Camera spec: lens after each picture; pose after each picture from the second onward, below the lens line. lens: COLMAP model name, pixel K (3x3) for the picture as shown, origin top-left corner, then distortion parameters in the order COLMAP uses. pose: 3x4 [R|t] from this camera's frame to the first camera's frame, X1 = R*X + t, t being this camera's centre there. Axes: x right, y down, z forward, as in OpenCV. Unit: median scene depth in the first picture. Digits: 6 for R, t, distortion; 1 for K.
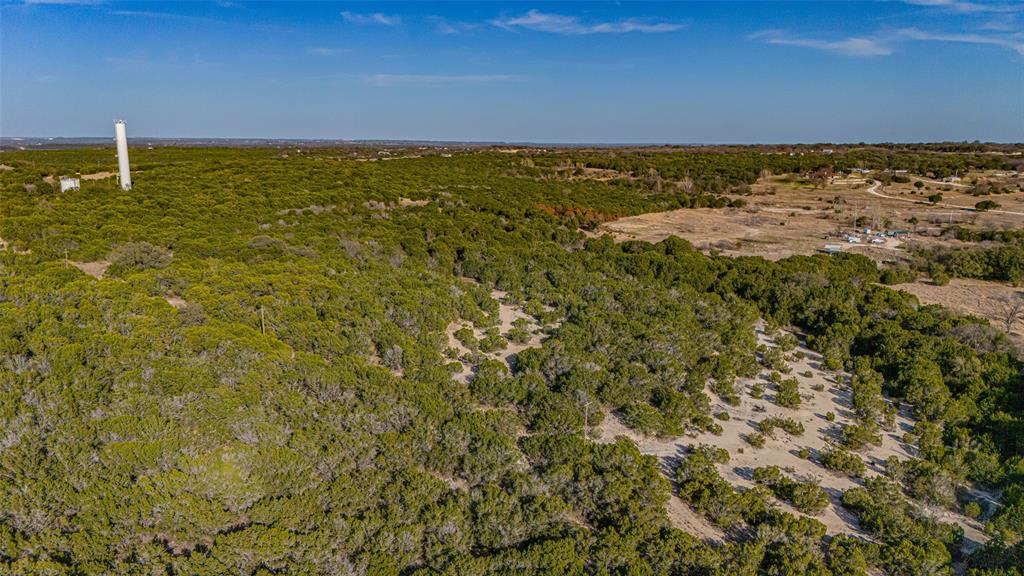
lens RADIAL K [[749.1, 0, 512.0], [0, 749.1, 288.0], [0, 0, 1]] dist [0.070897, -0.070276]
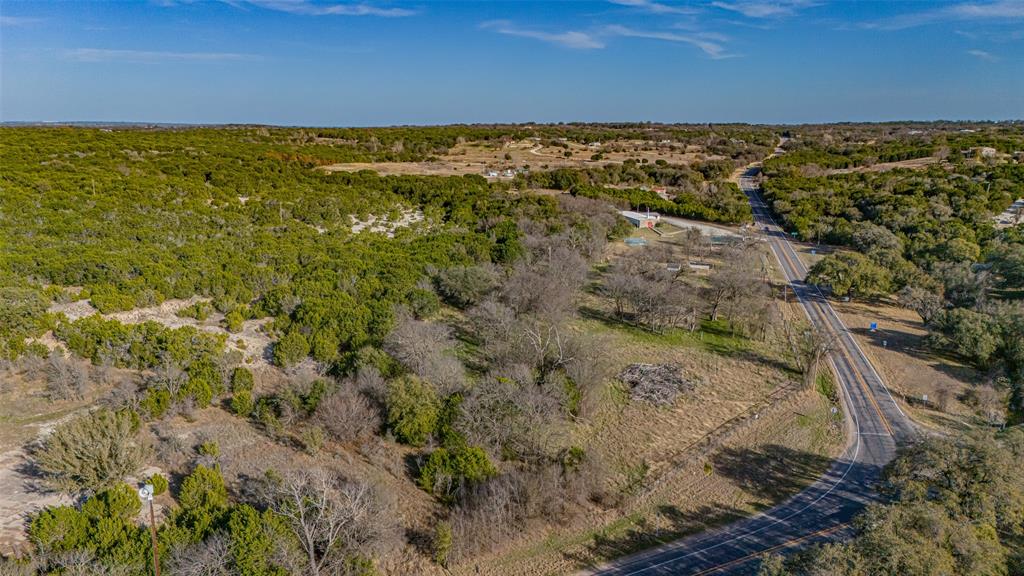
lens RADIAL K [[749.1, 0, 512.0], [0, 749.1, 288.0], [0, 0, 1]] dist [0.070897, -0.070276]
pose [[0.947319, -0.066669, 0.313277, 0.003044], [0.060354, 0.997731, 0.029824, 0.036863], [-0.314554, -0.009346, 0.949194, -0.129645]]
